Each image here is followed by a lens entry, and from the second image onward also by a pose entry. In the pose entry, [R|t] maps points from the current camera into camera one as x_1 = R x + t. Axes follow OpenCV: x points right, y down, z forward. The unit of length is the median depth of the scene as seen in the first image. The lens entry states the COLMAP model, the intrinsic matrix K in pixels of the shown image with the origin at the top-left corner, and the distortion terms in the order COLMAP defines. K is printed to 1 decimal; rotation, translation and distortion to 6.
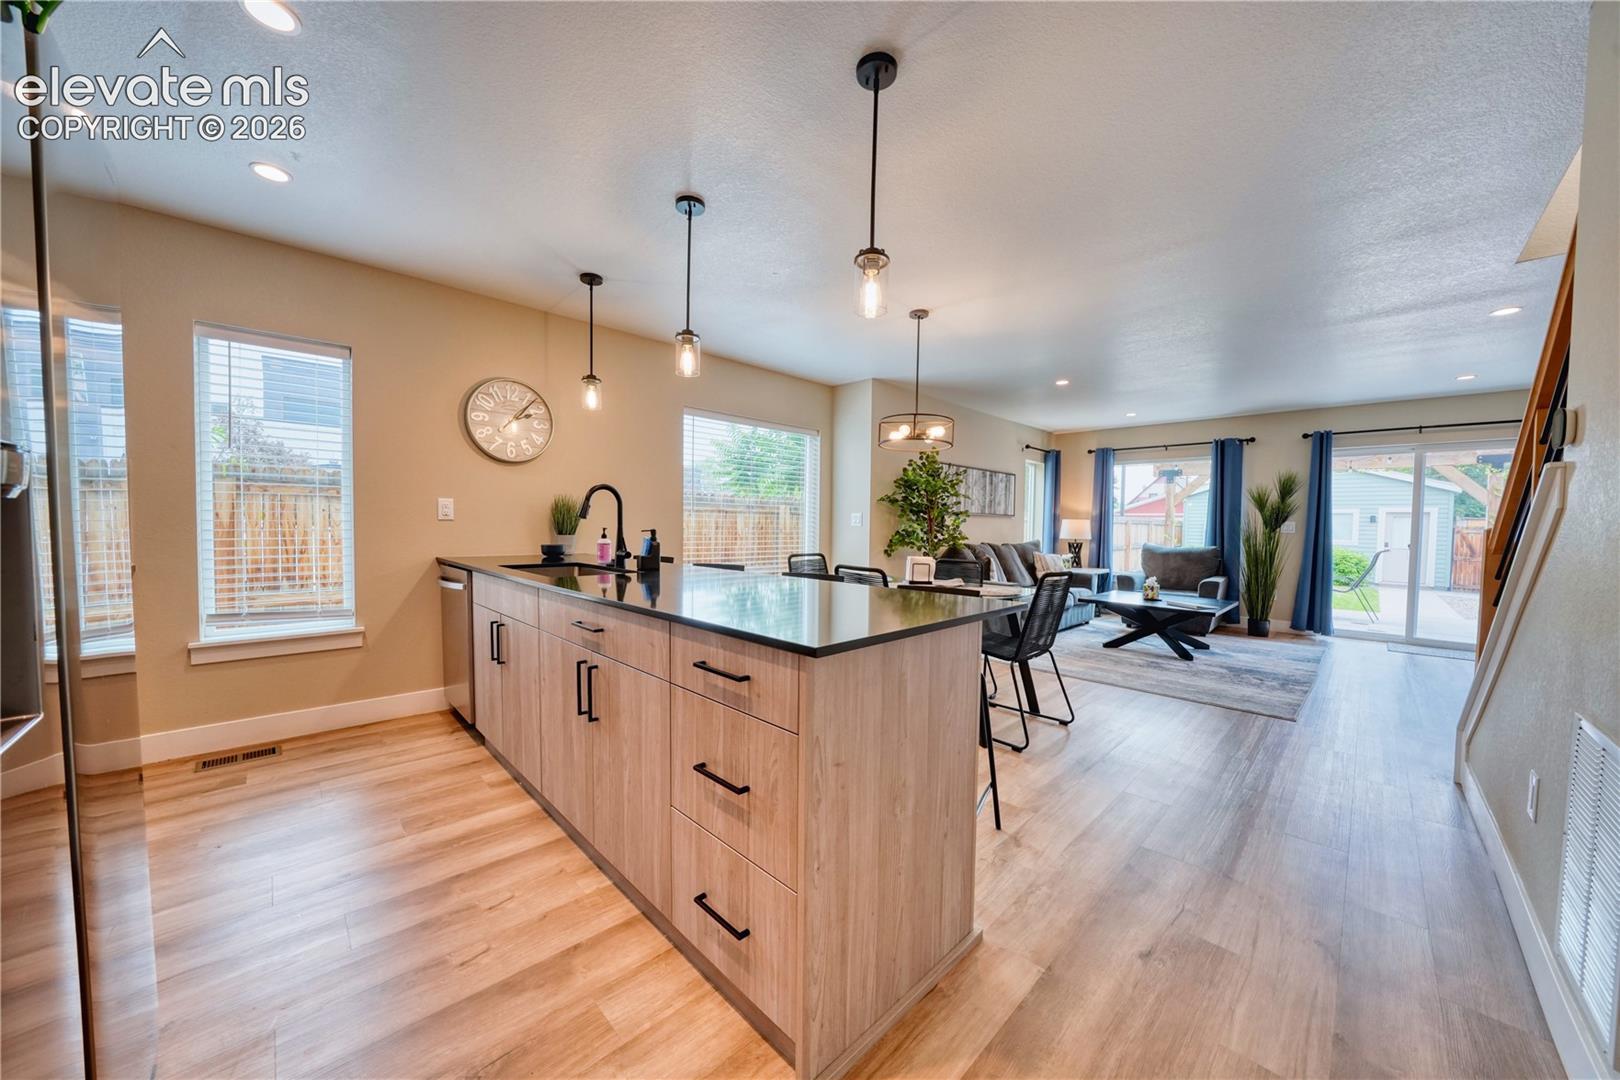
lens RADIAL K [[565.4, 0, 804.6], [0, 565.4, 546.1], [0, 0, 1]] dist [-0.017932, 0.000329]
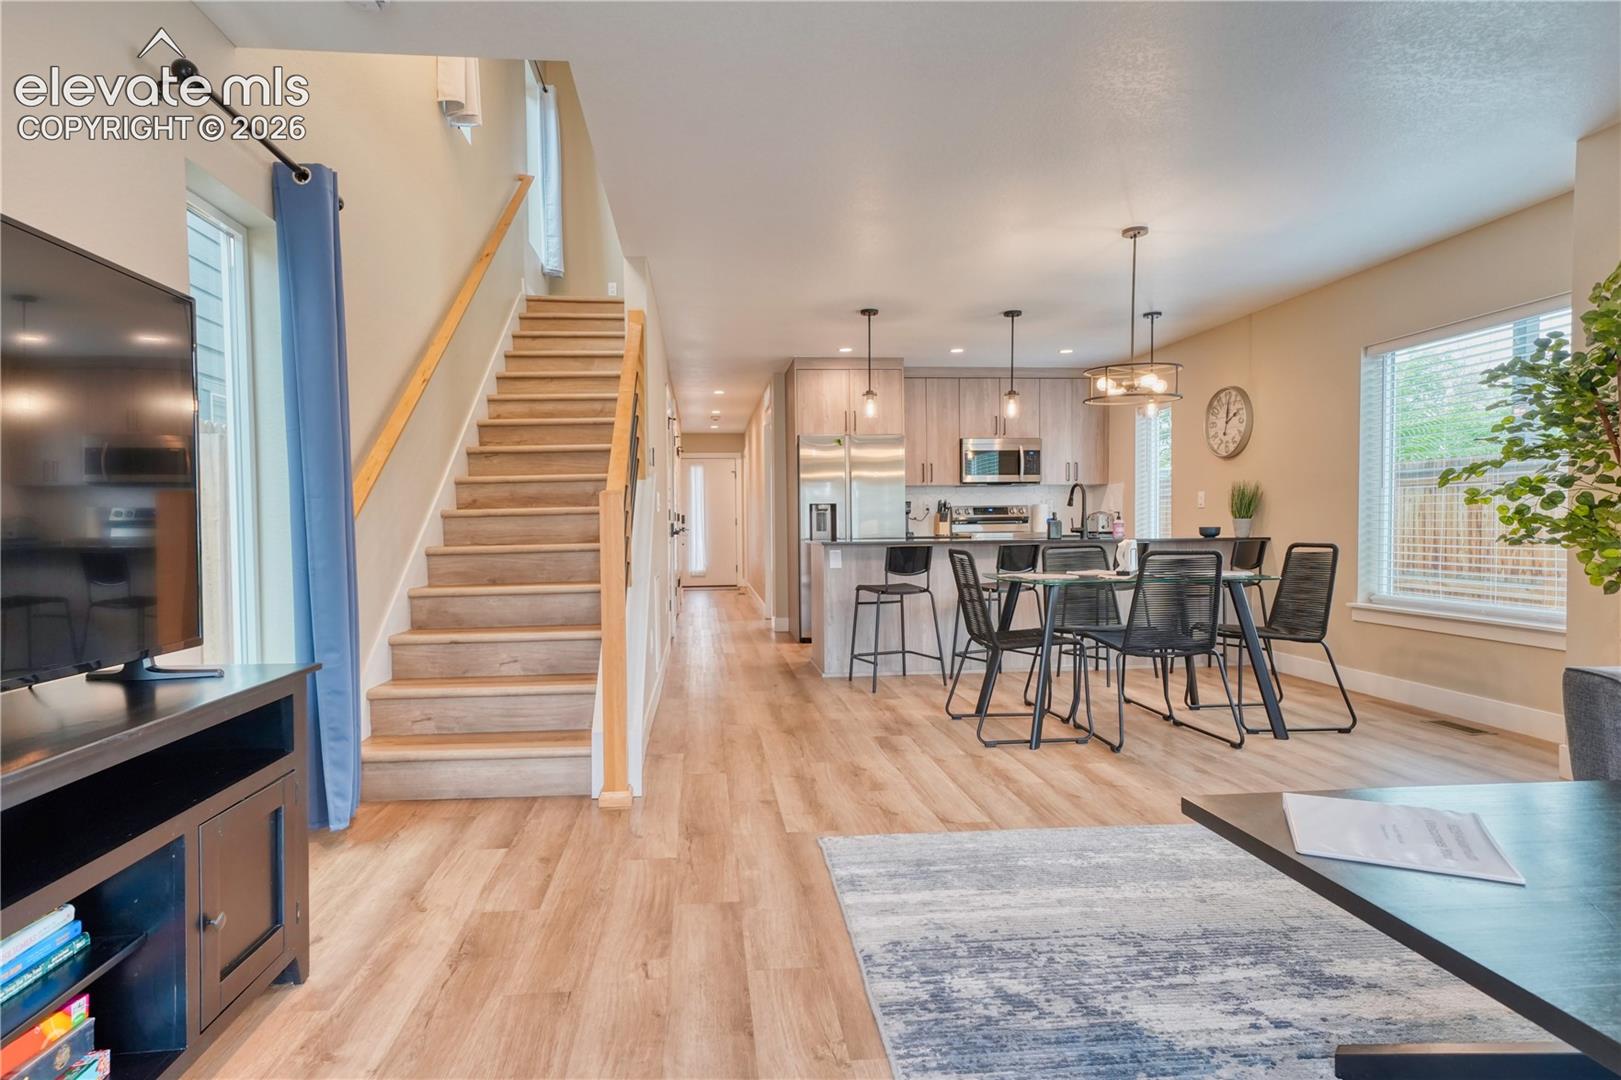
lens RADIAL K [[864.6, 0, 774.4], [0, 864.6, 547.1], [0, 0, 1]] dist [0.002547, 0.009037]
pose [[-0.633655, 0.012396, -0.773517, 1.651708], [-0.029151, 0.998779, 0.039886, -0.005924], [0.773066, 0.047823, -0.632520, 1.577551]]
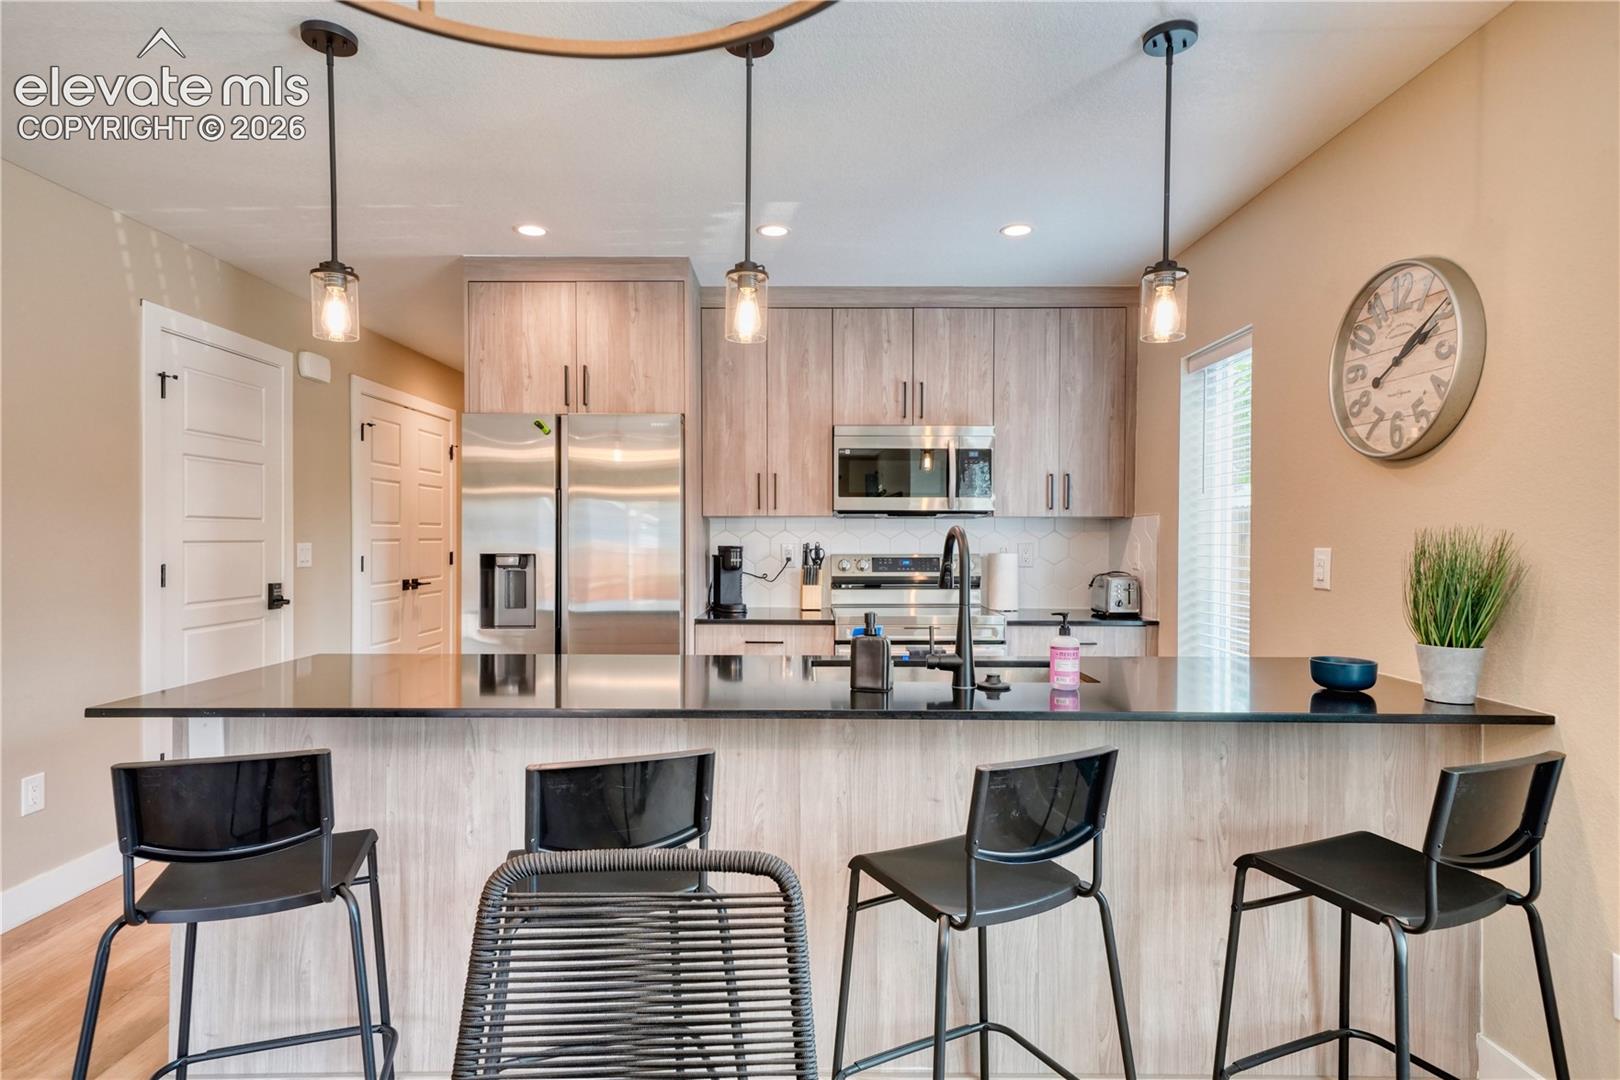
lens RADIAL K [[873.3, 0, 811.9], [0, 873.3, 538.1], [0, 0, 1]] dist [0.064518, 0.000486]
pose [[-0.697373, -0.016210, -0.716525, 0.295586], [-0.041739, 0.998966, 0.018024, -0.092009], [0.715492, 0.042477, -0.697329, 1.282681]]
